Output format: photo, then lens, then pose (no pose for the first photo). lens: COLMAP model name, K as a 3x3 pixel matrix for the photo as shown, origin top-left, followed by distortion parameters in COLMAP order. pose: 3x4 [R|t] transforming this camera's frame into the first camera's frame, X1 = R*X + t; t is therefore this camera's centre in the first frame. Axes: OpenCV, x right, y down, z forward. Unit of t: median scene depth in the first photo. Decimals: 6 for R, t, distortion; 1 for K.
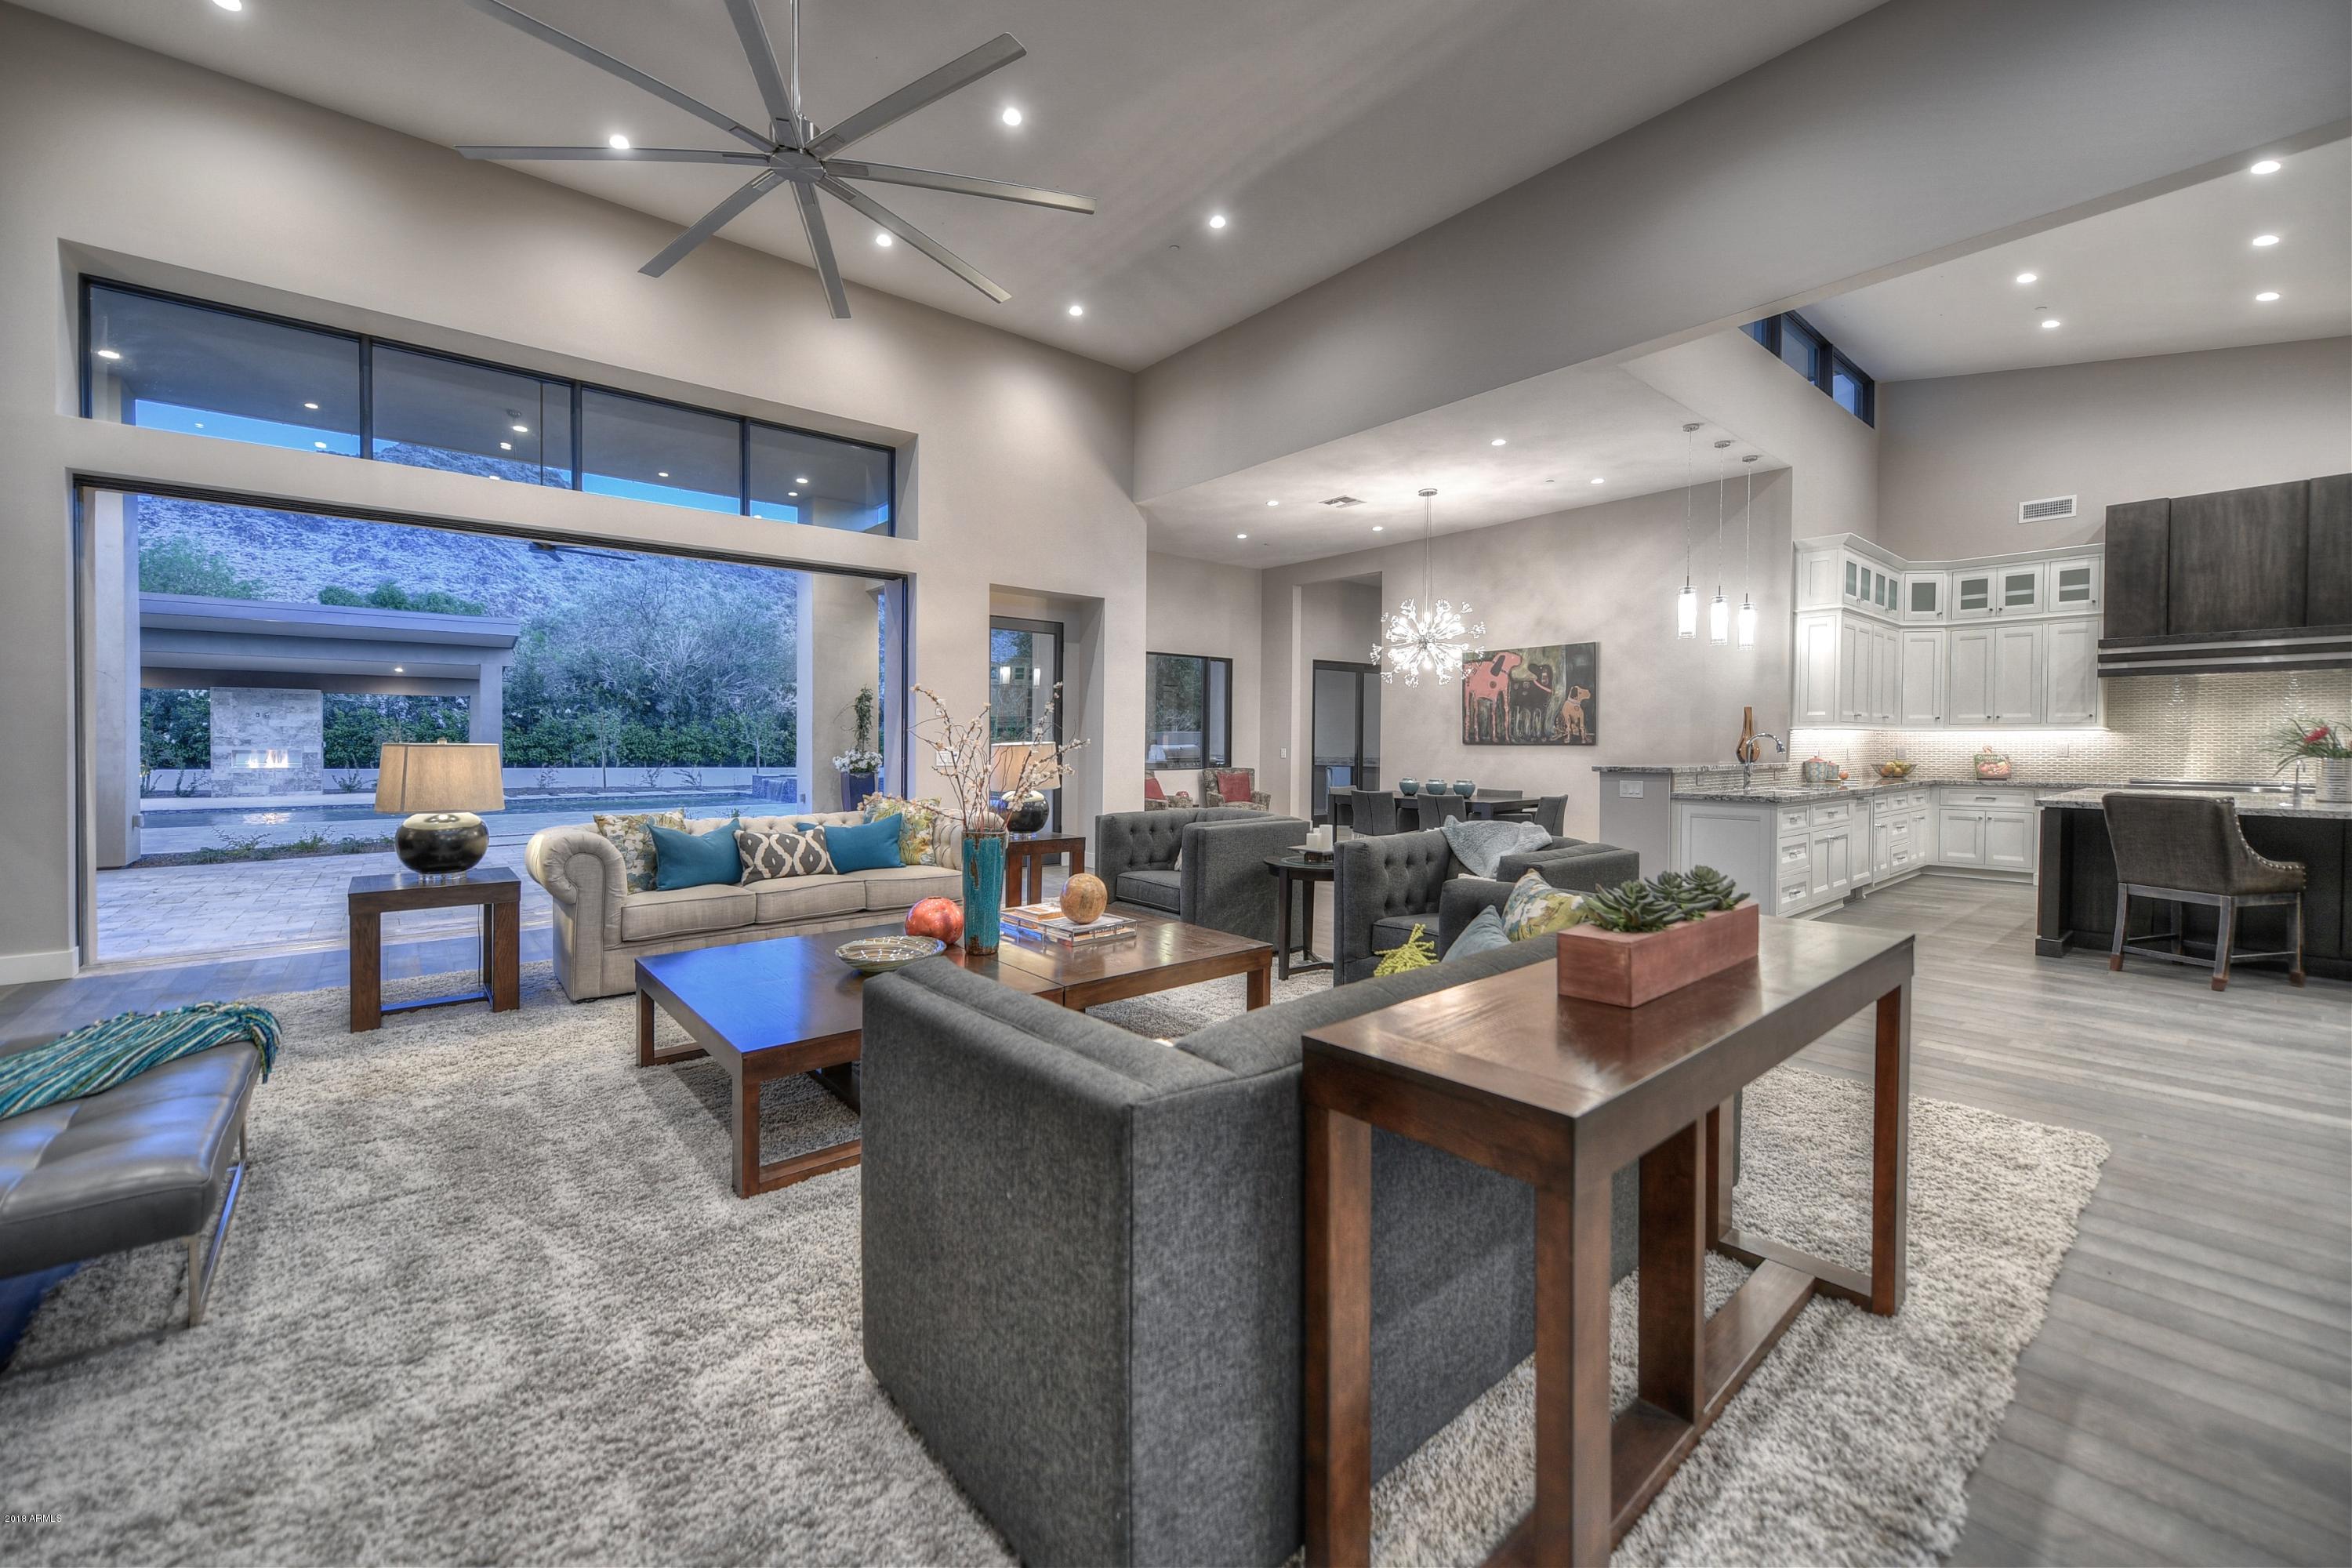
lens RADIAL K [[967.4, 0, 1179.5], [0, 967.4, 761.1], [0, 0, 1]] dist [0.000847, 0.000110]
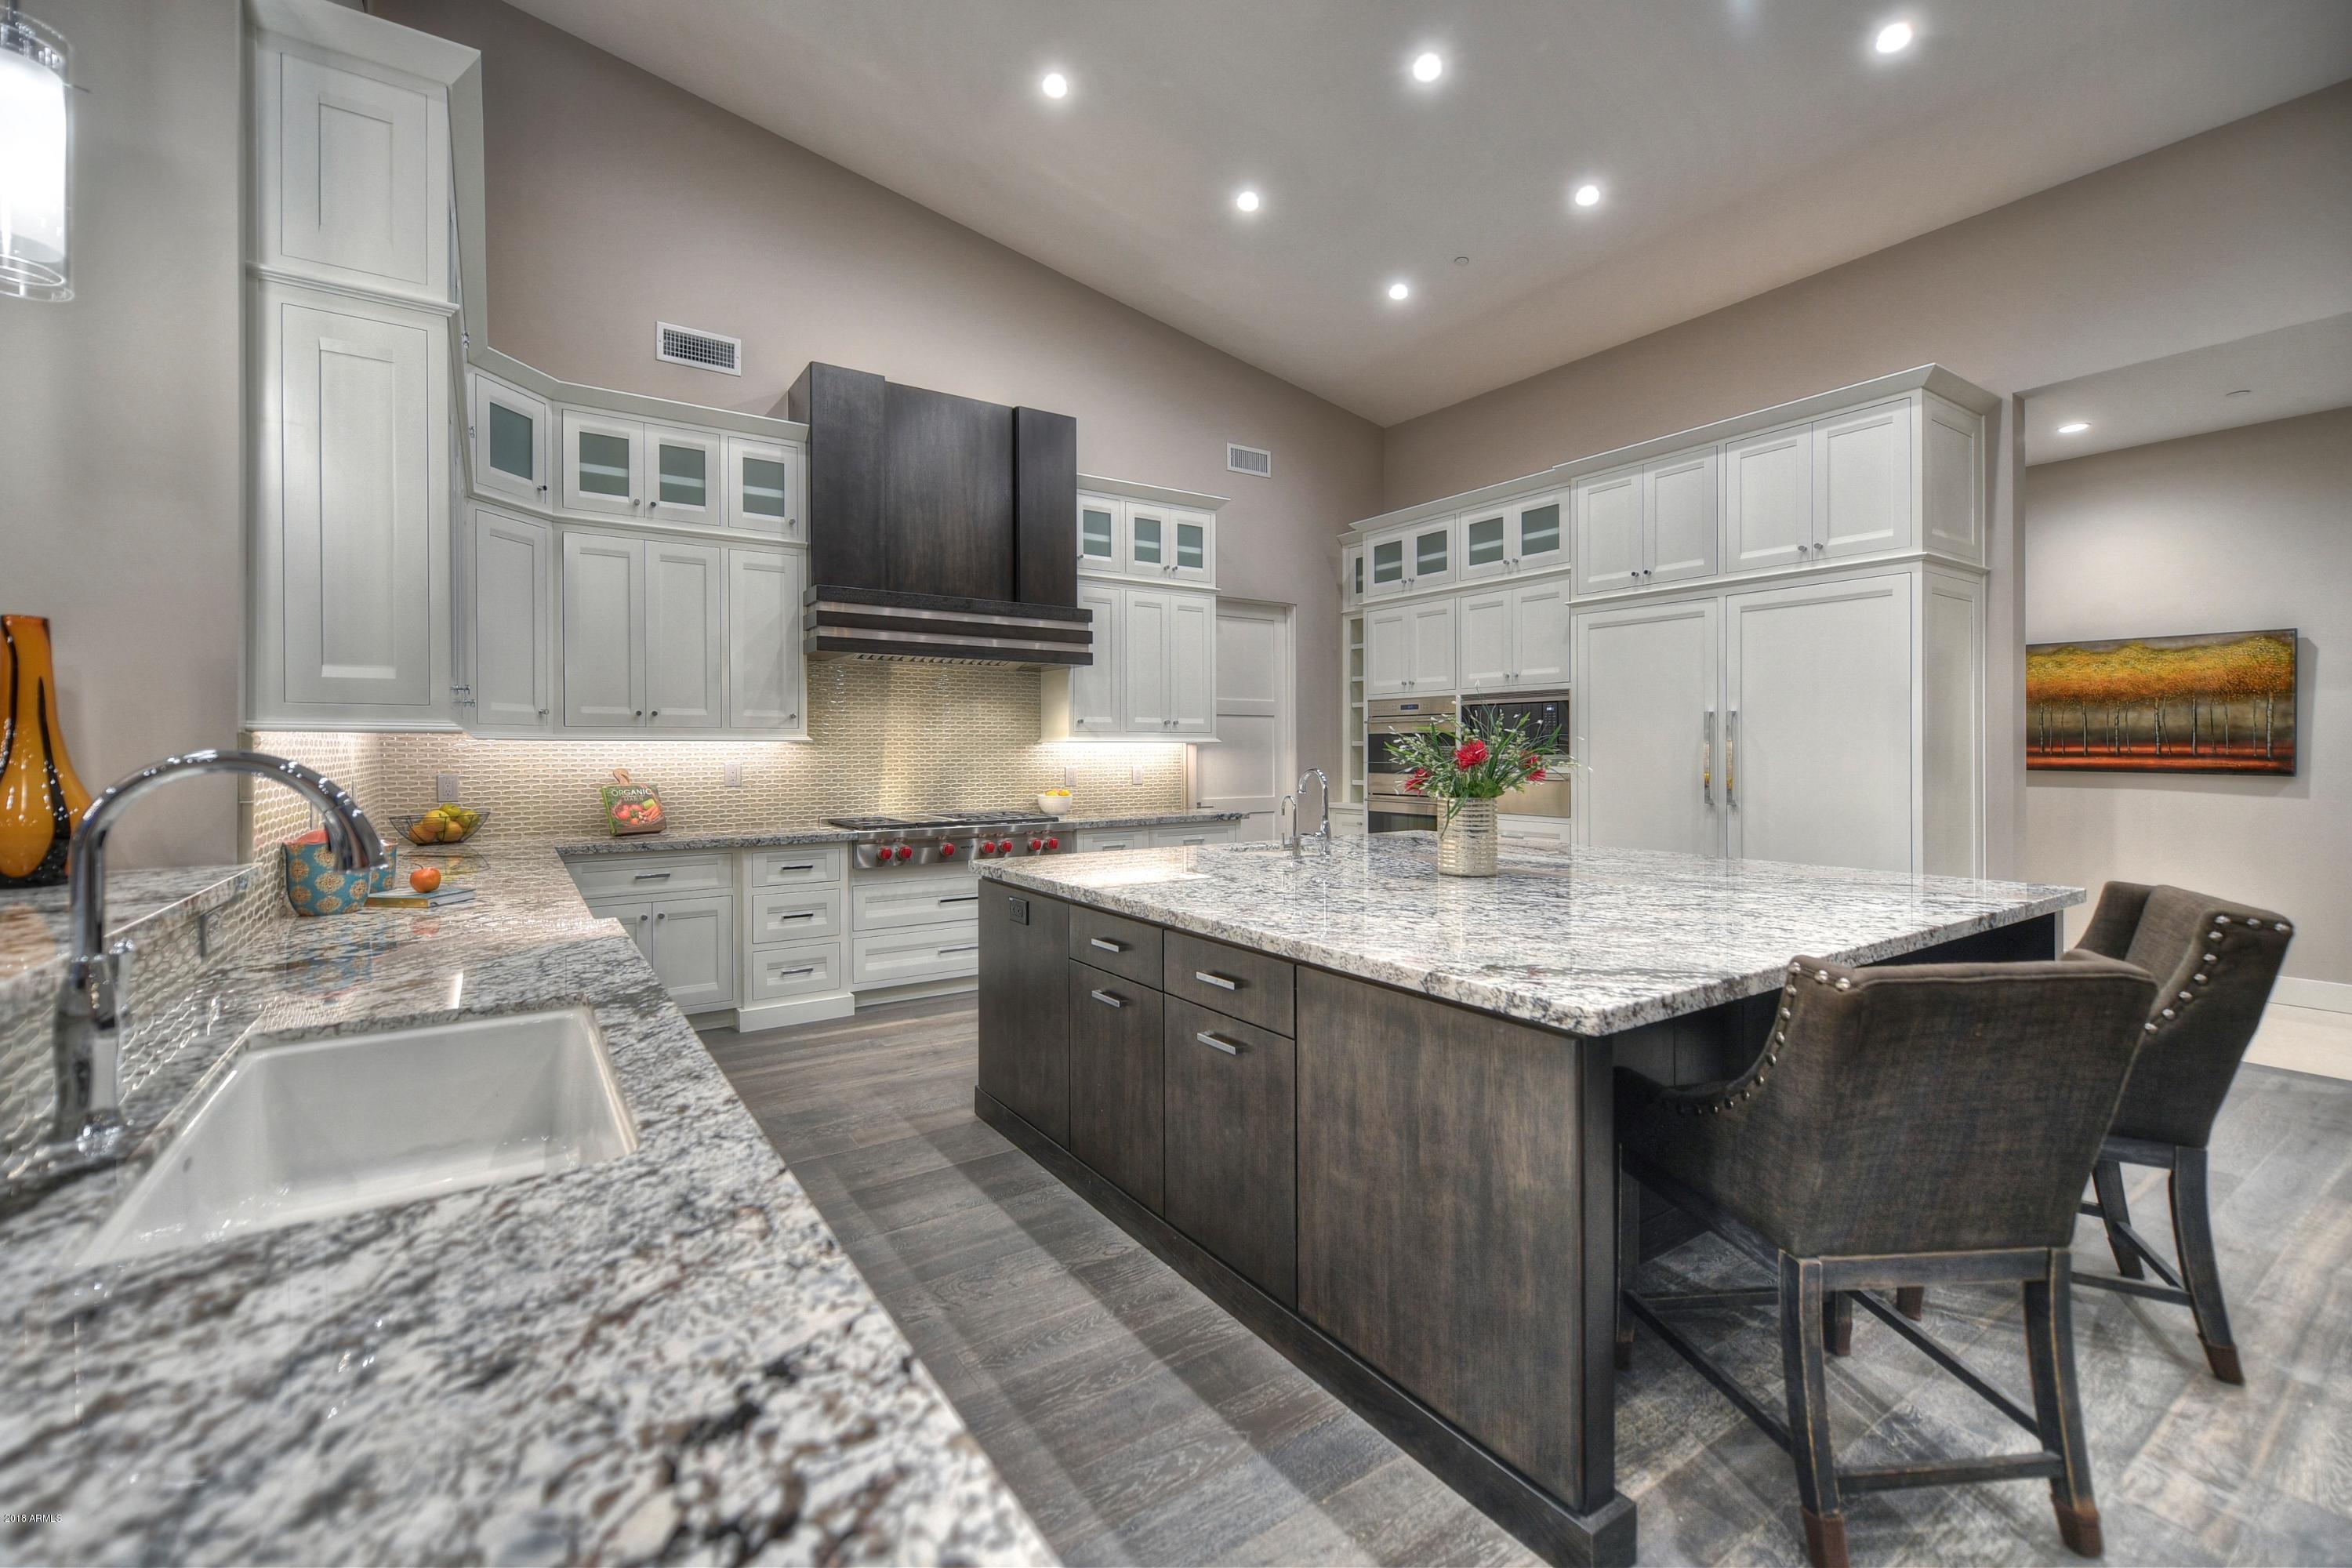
lens RADIAL K [[938.7, 0, 1150.5], [0, 938.7, 766.8], [0, 0, 1]] dist [0.002603, 0.000199]
pose [[0.130272, -0.019540, 0.991286, 0.394268], [0.017543, 0.999695, 0.017400, -0.021733], [-0.991323, 0.015123, 0.130575, 0.693593]]
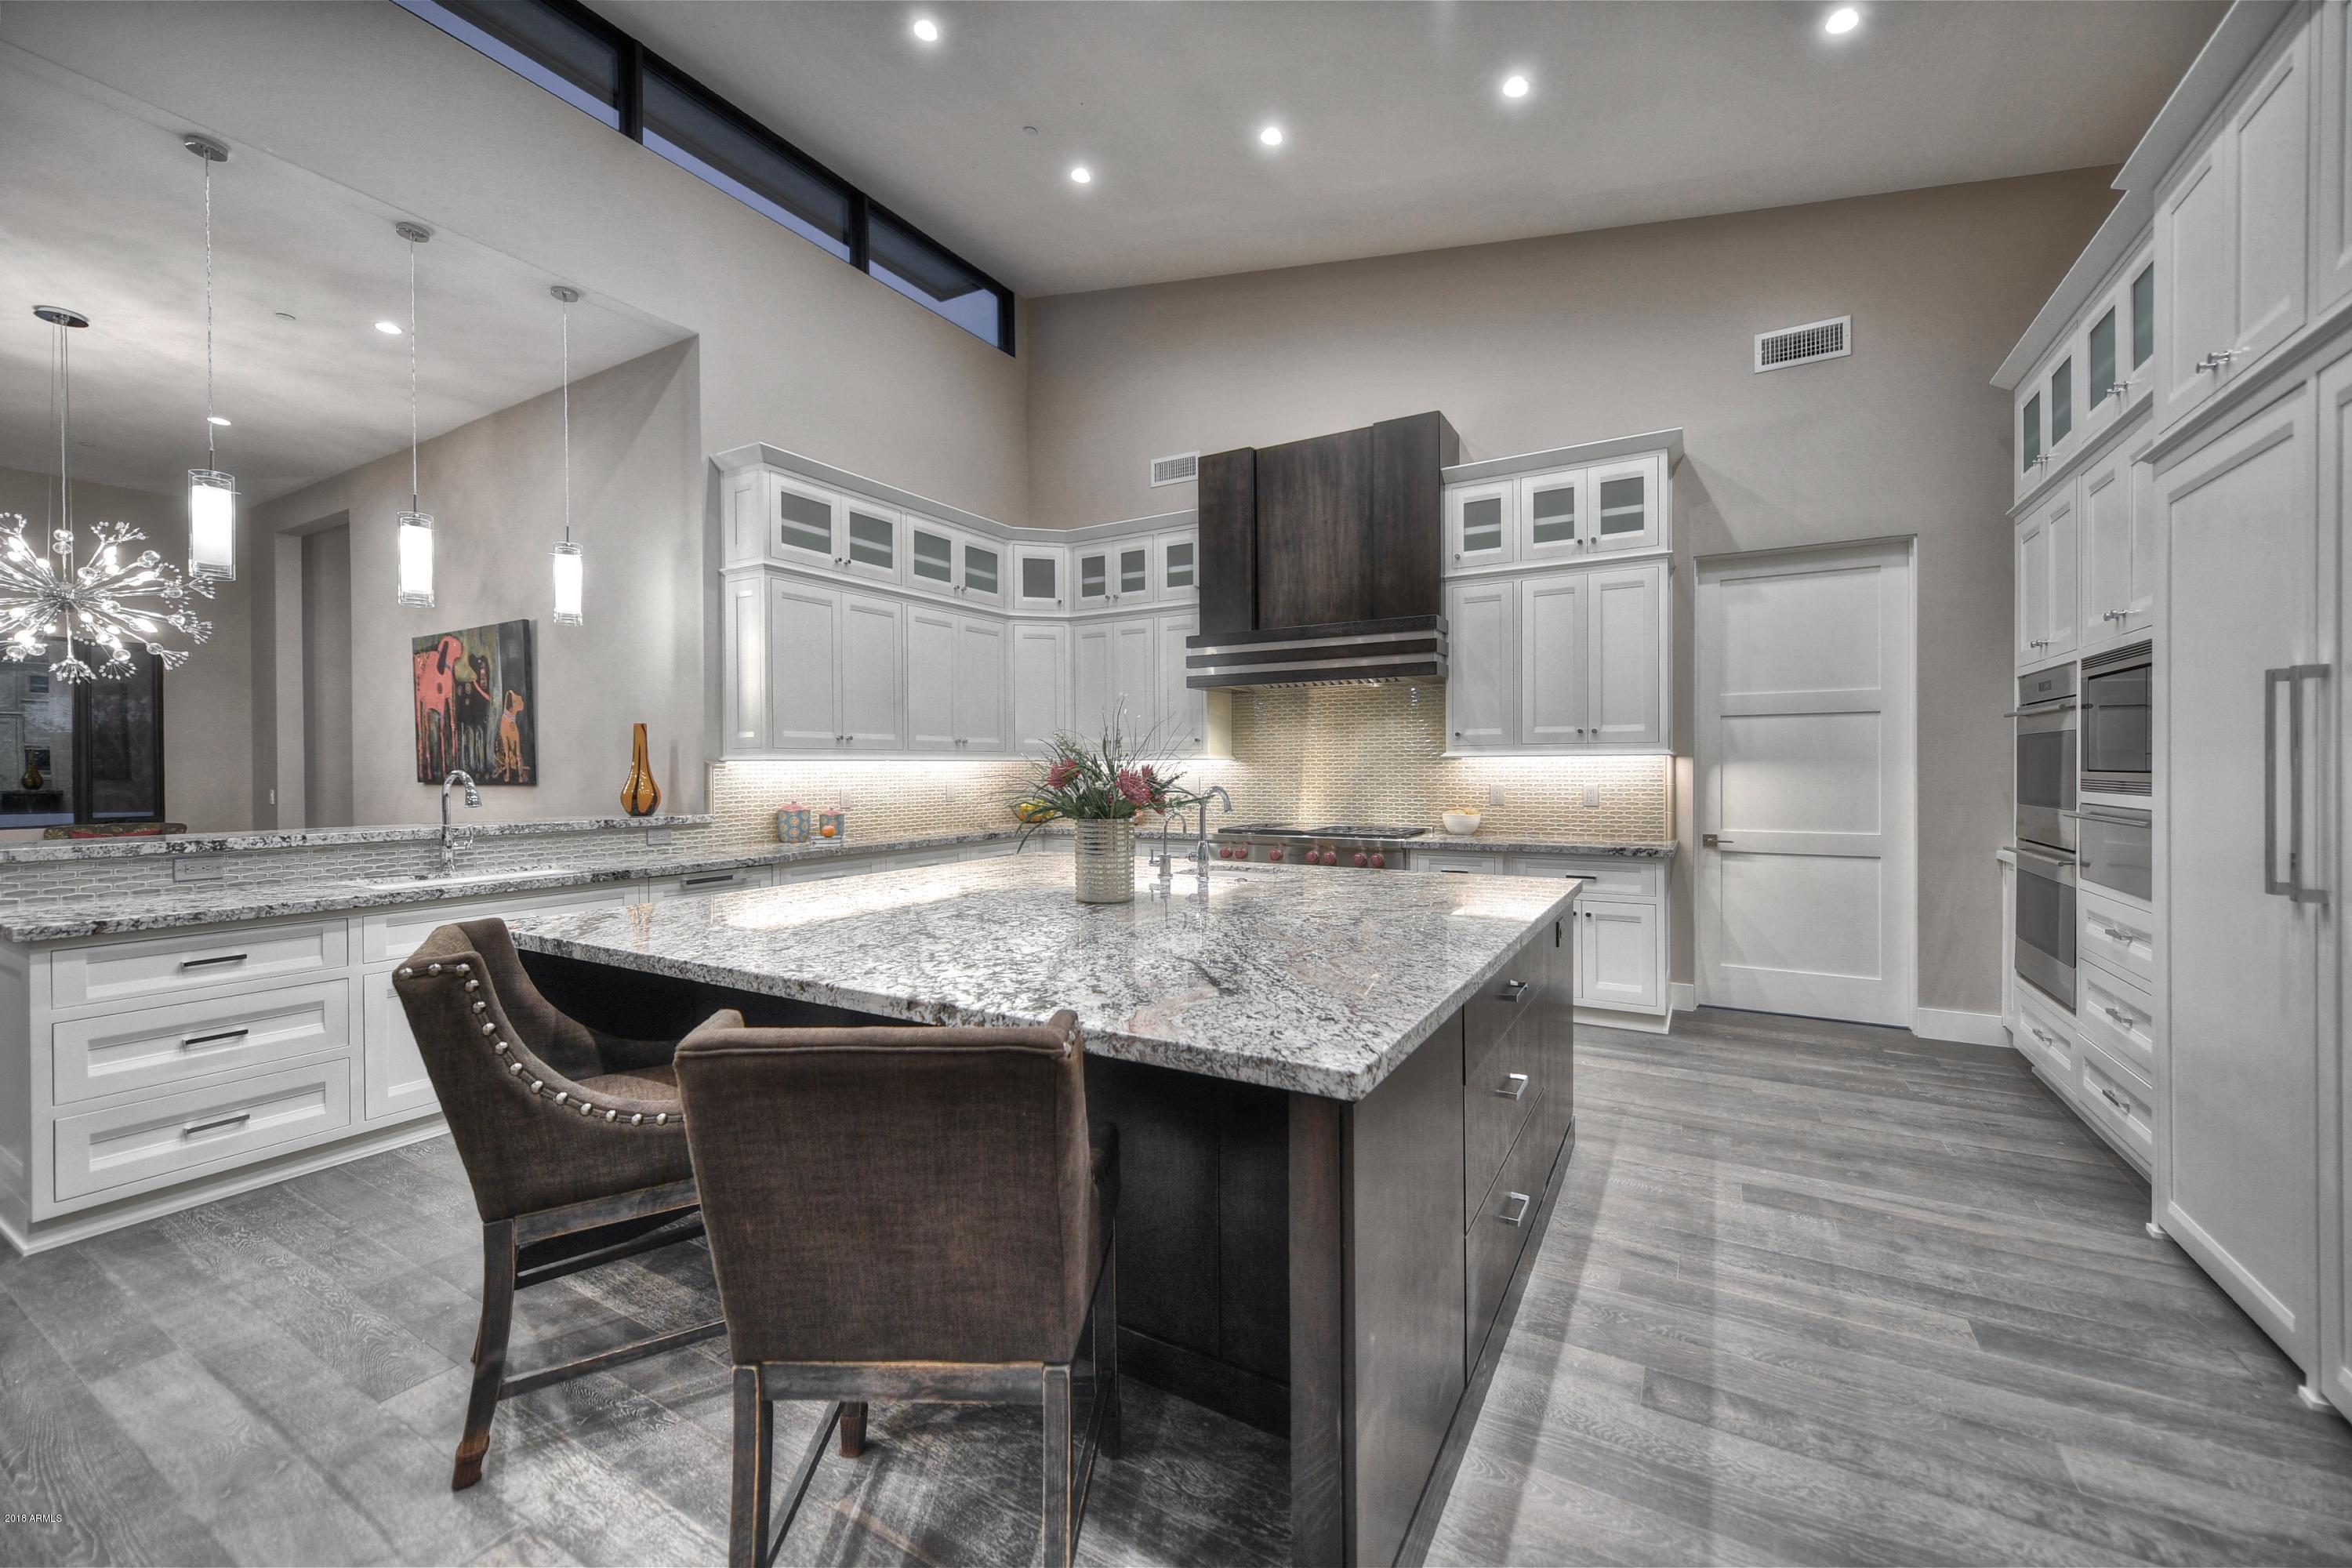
lens RADIAL K [[938.7, 0, 1150.5], [0, 938.7, 766.8], [0, 0, 1]] dist [0.002603, 0.000199]
pose [[0.943943, -0.007282, 0.330027, 0.653359], [0.012651, 0.999820, -0.014124, -0.016107], [-0.329865, 0.017508, 0.943866, 0.322726]]
